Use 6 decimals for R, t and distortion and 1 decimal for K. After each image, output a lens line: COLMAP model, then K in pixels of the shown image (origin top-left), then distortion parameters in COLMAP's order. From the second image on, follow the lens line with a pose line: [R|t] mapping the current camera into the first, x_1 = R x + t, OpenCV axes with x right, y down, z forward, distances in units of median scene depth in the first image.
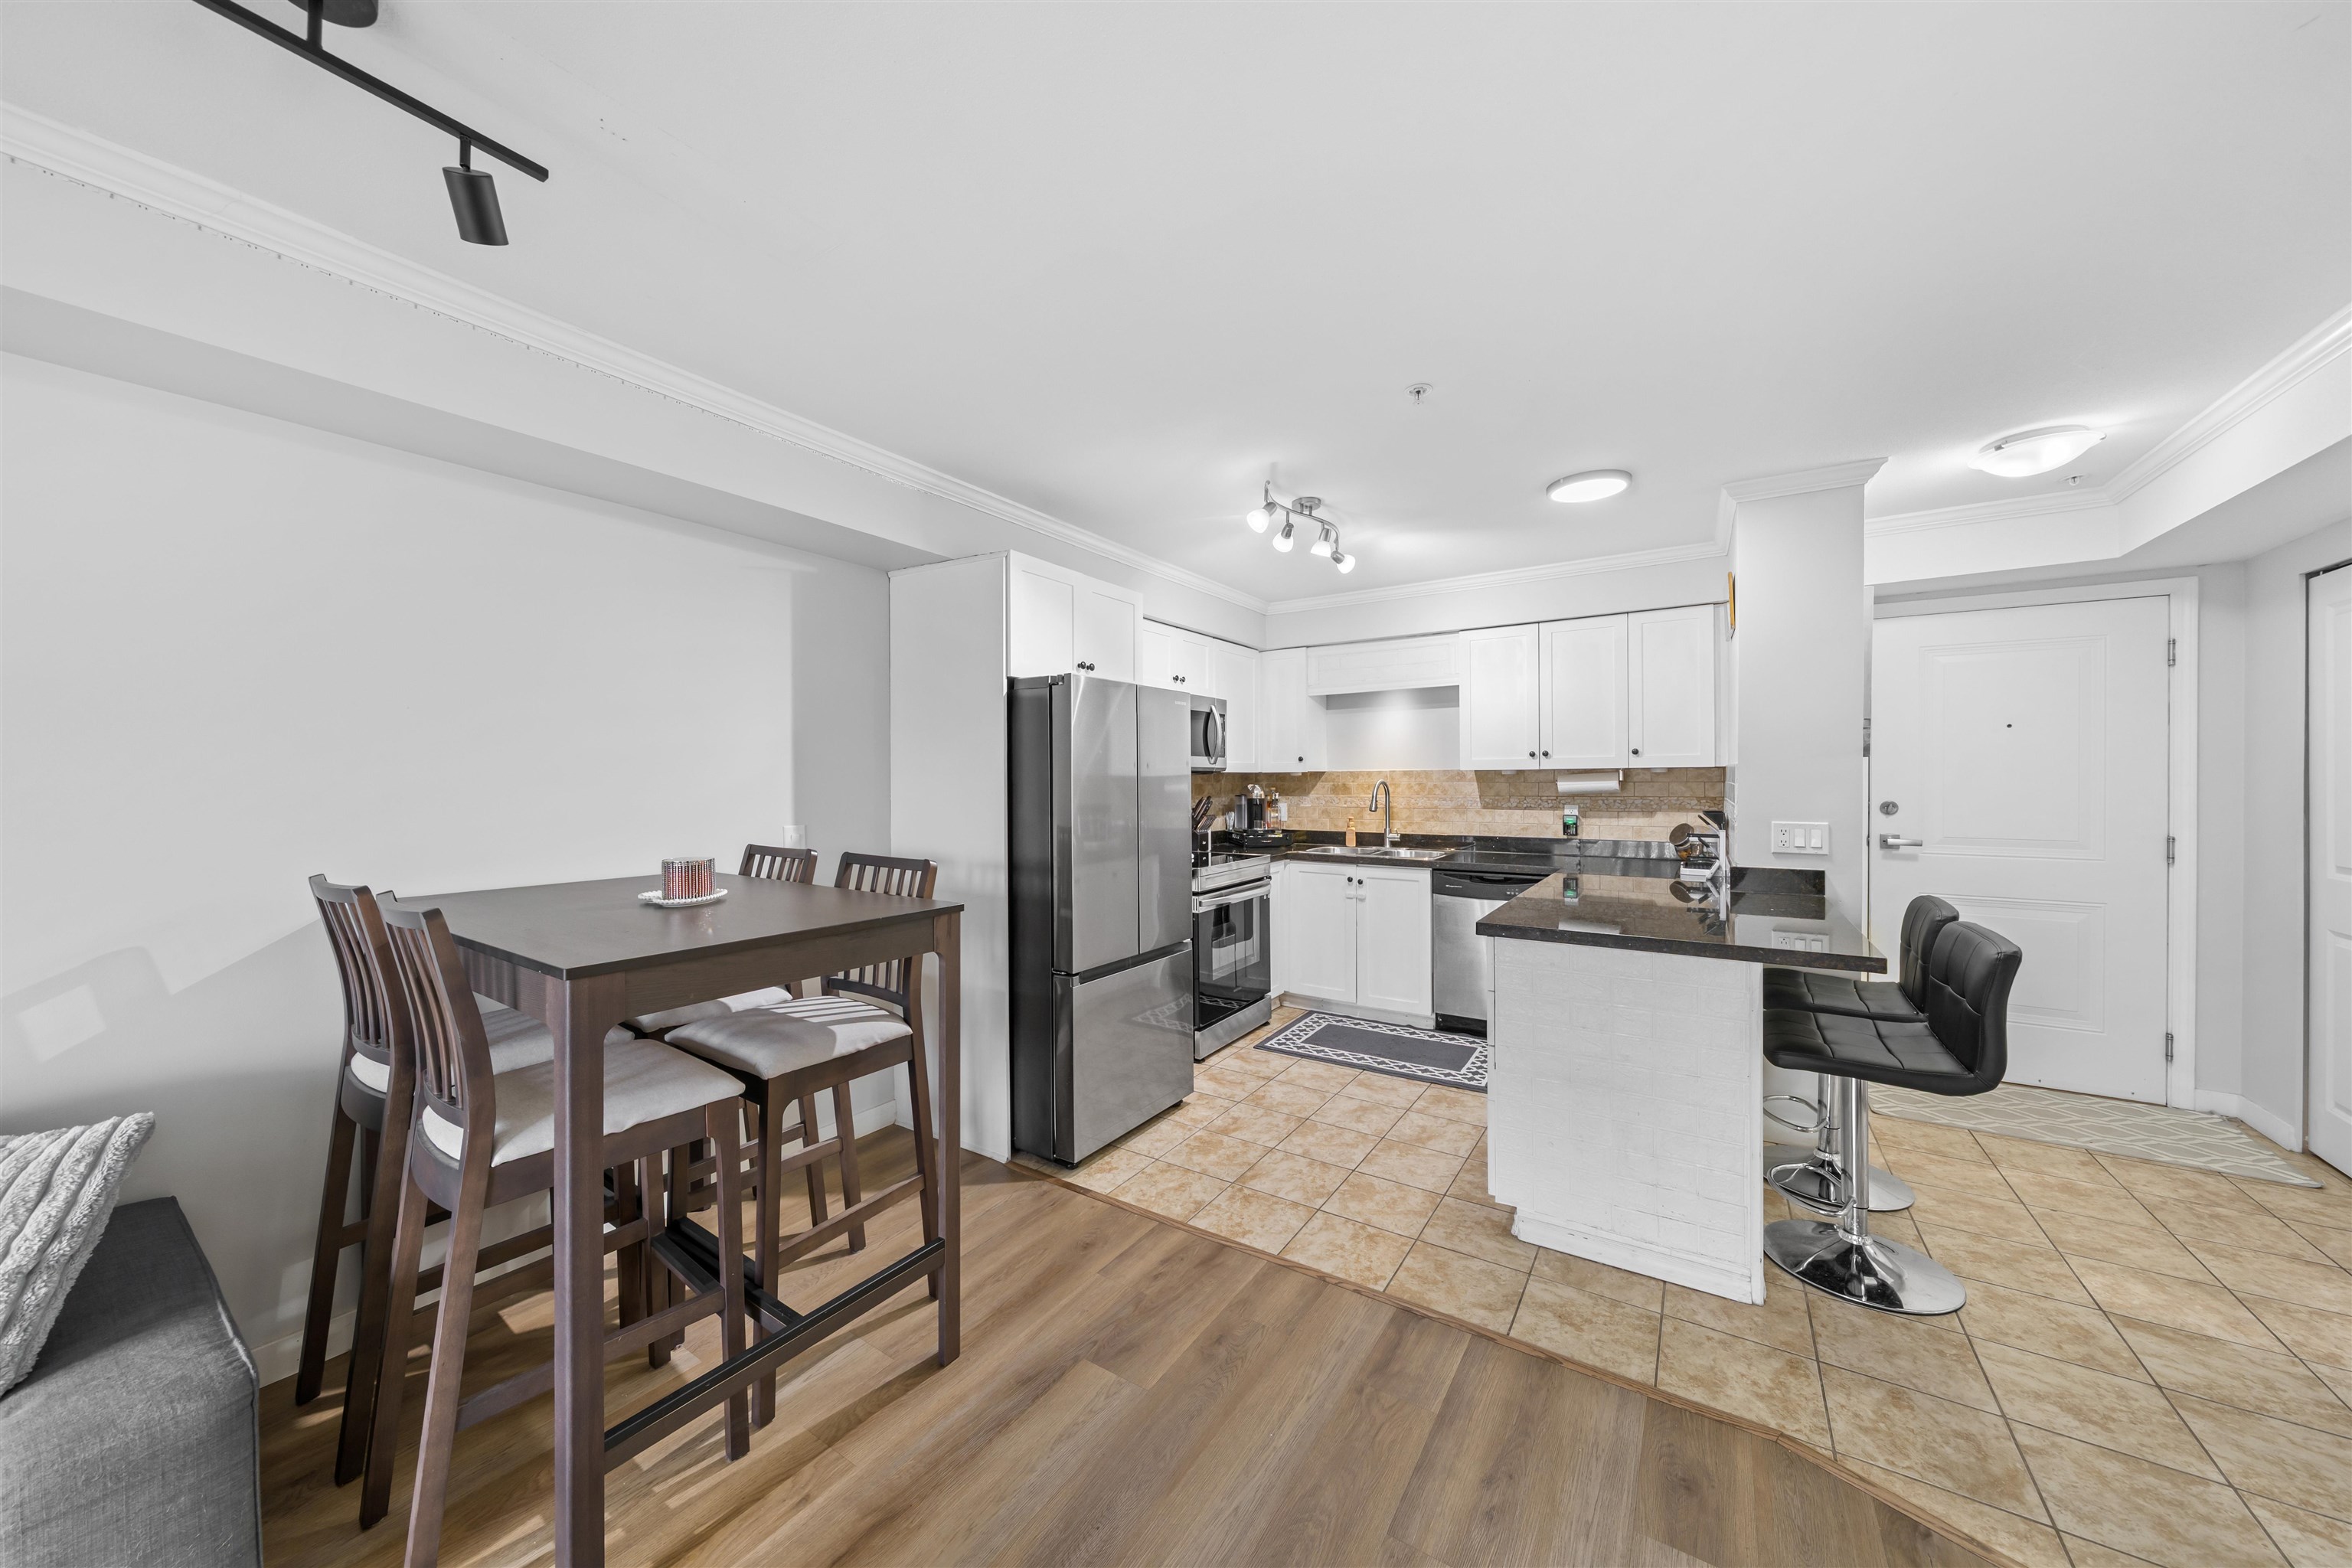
lens RADIAL K [[813.2, 0, 1169.6], [0, 813.2, 783.3], [0, 0, 1]] dist [-0.000877, -0.000800]
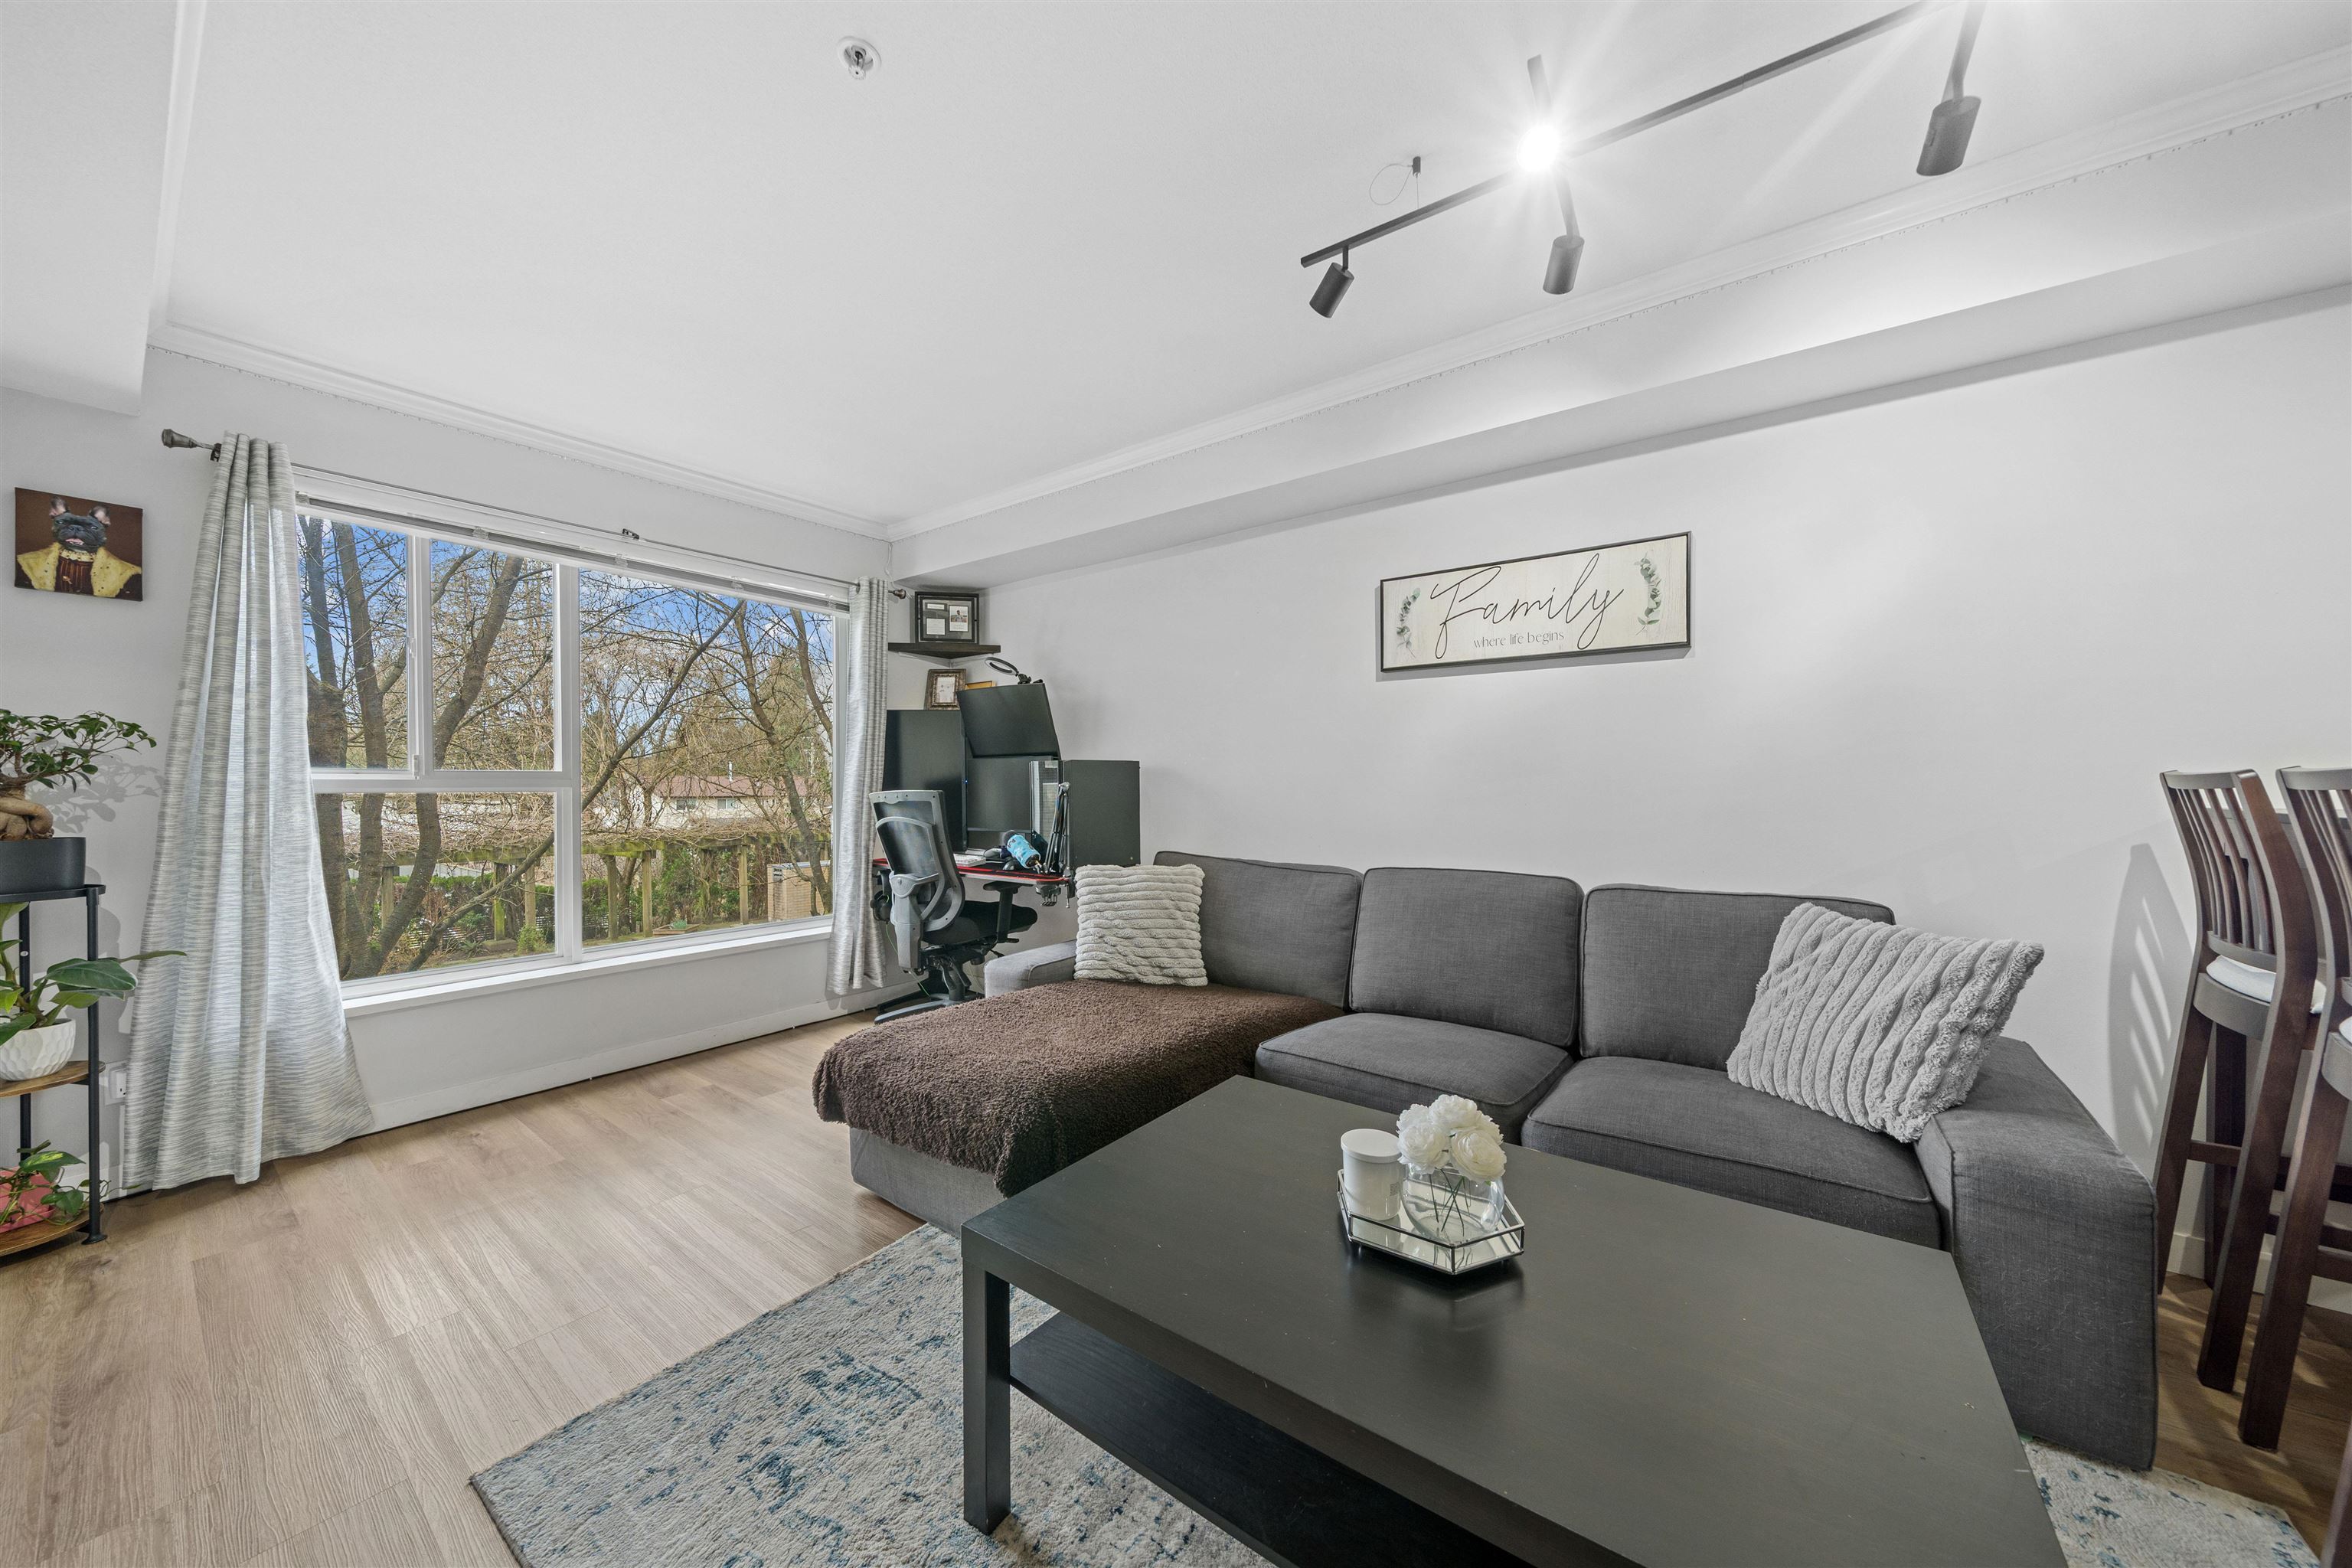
lens RADIAL K [[813.2, 0, 1169.1], [0, 813.2, 789.8], [0, 0, 1]] dist [-0.000877, -0.000800]
pose [[-0.061427, 0.011635, -0.998044, 0.003563], [-0.004330, 0.999920, 0.011924, 0.058106], [0.998102, 0.005054, -0.061371, -0.069870]]
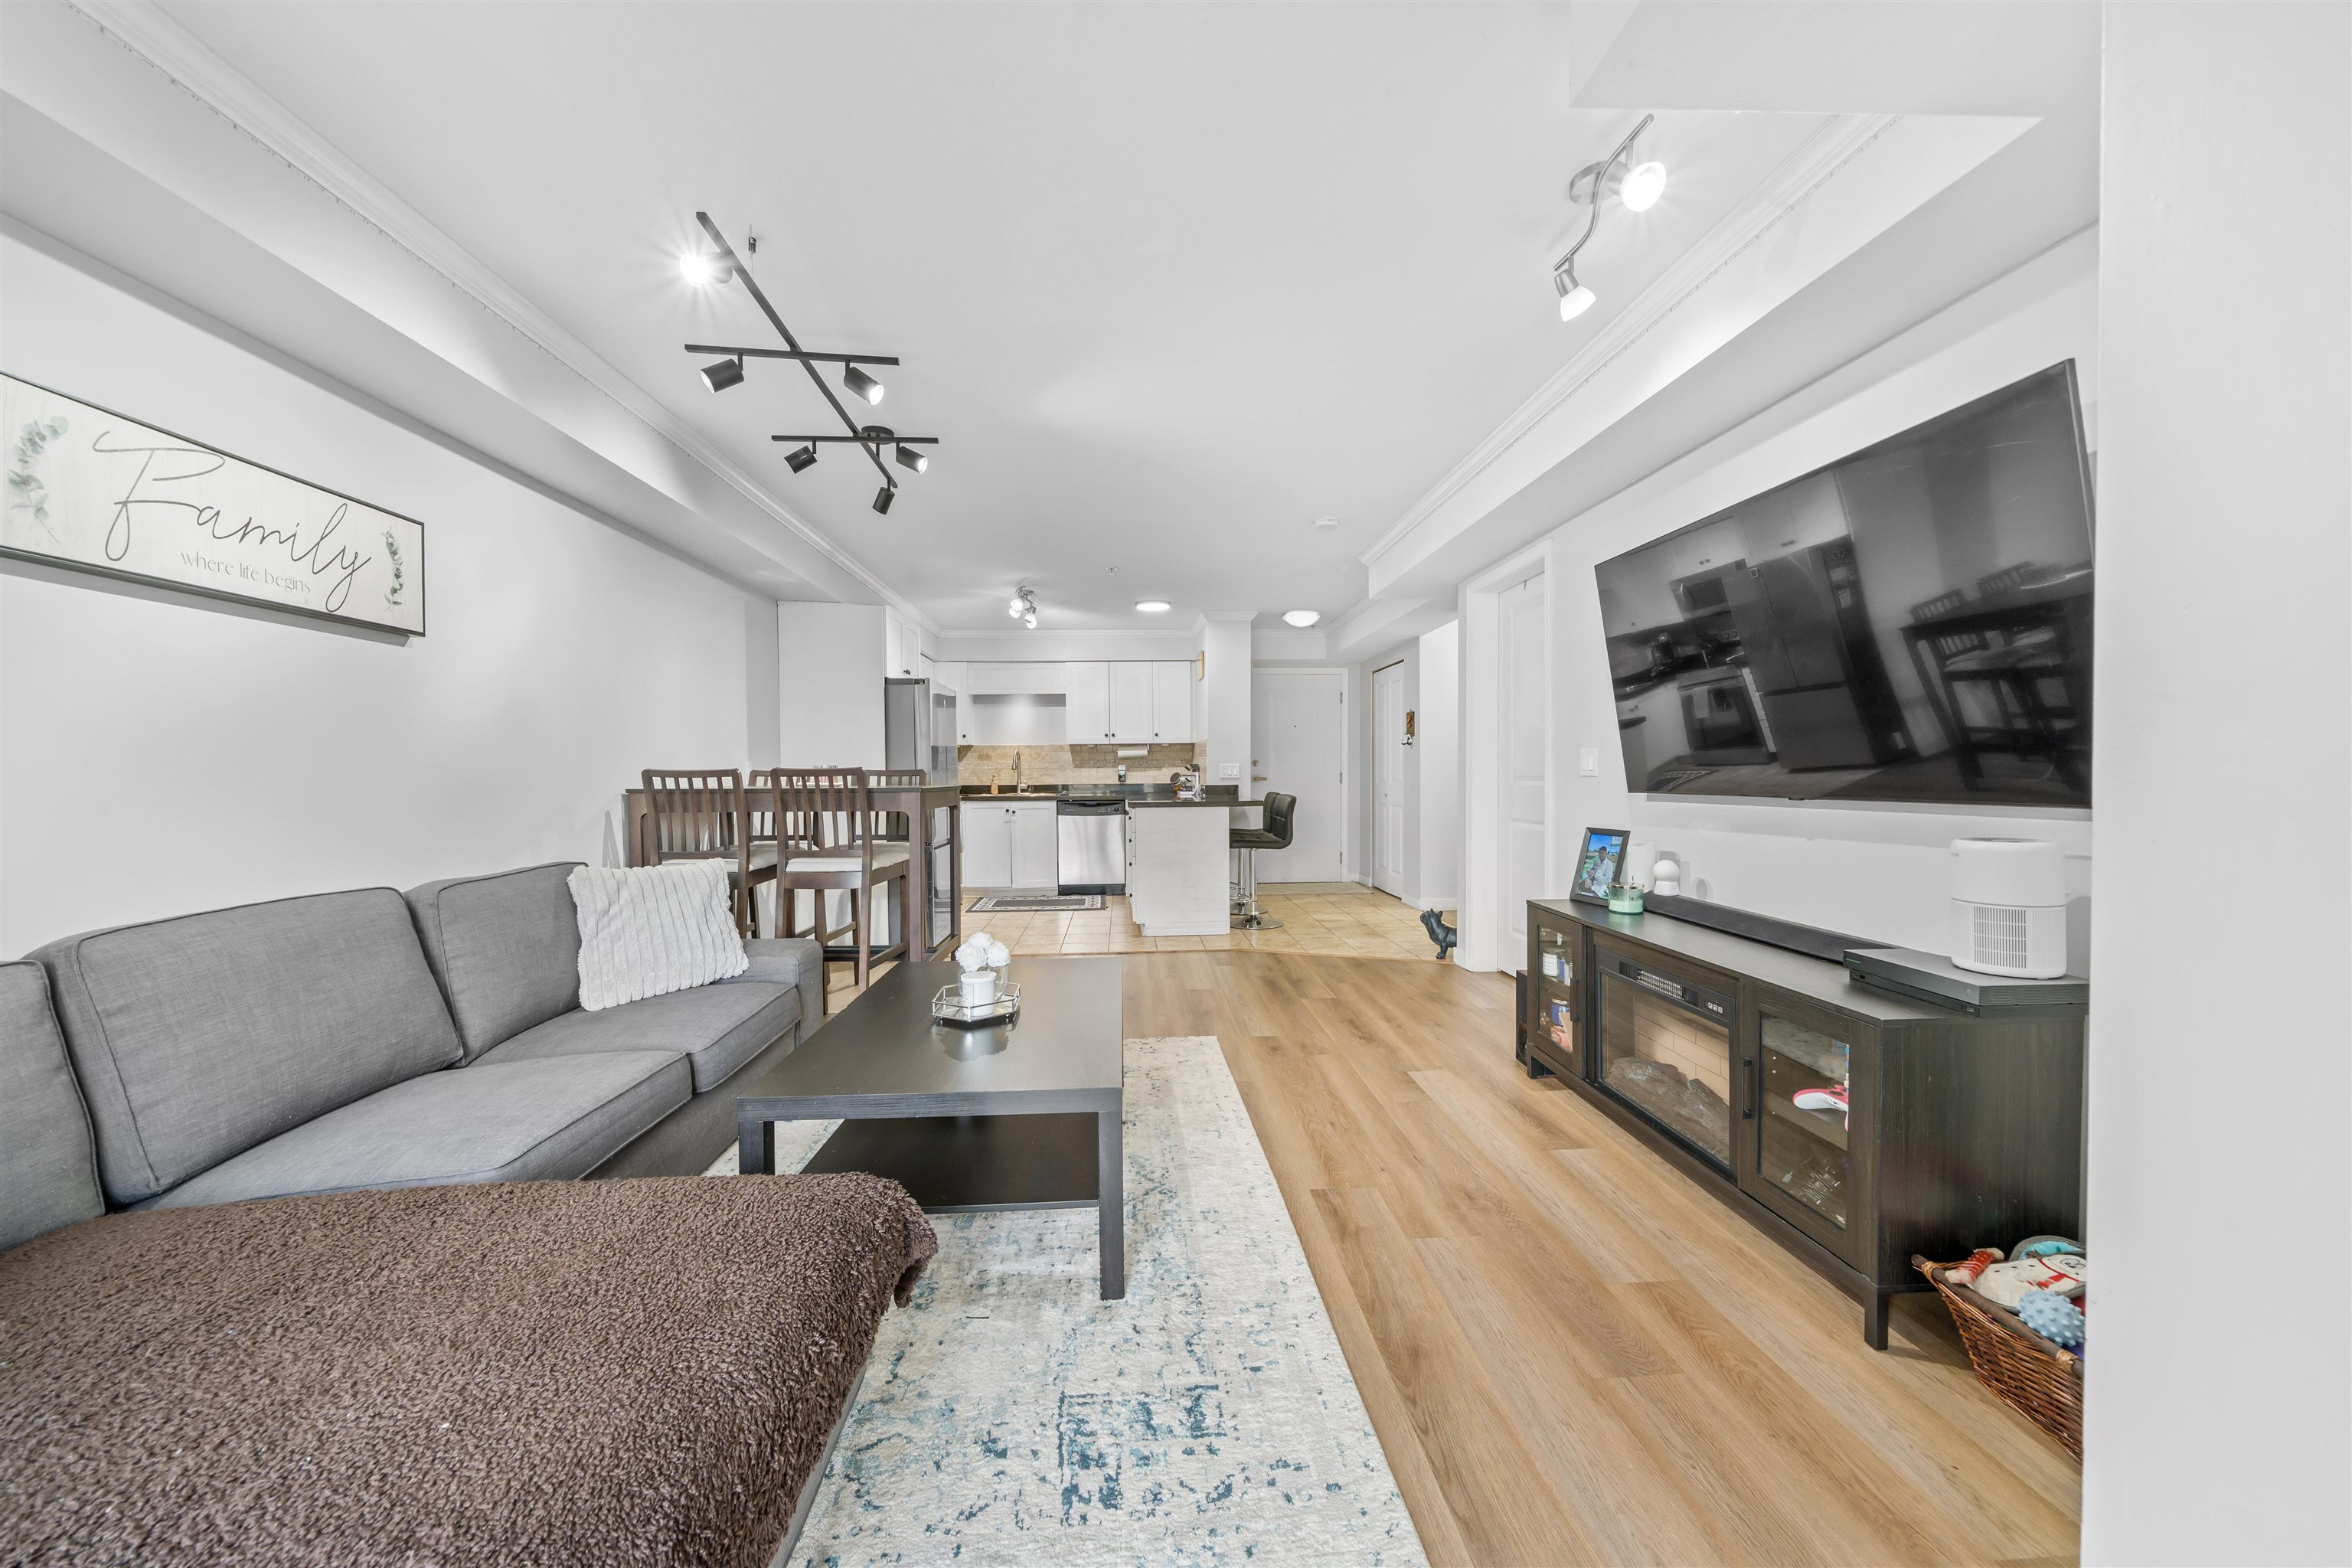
lens RADIAL K [[813.2, 0, 1165.9], [0, 813.2, 778.9], [0, 0, 1]] dist [-0.000877, -0.000800]
pose [[0.800451, -0.005572, 0.599372, -0.539331], [0.008623, 0.999960, -0.002220, 0.067590], [-0.599336, 0.006946, 0.800468, -0.527446]]
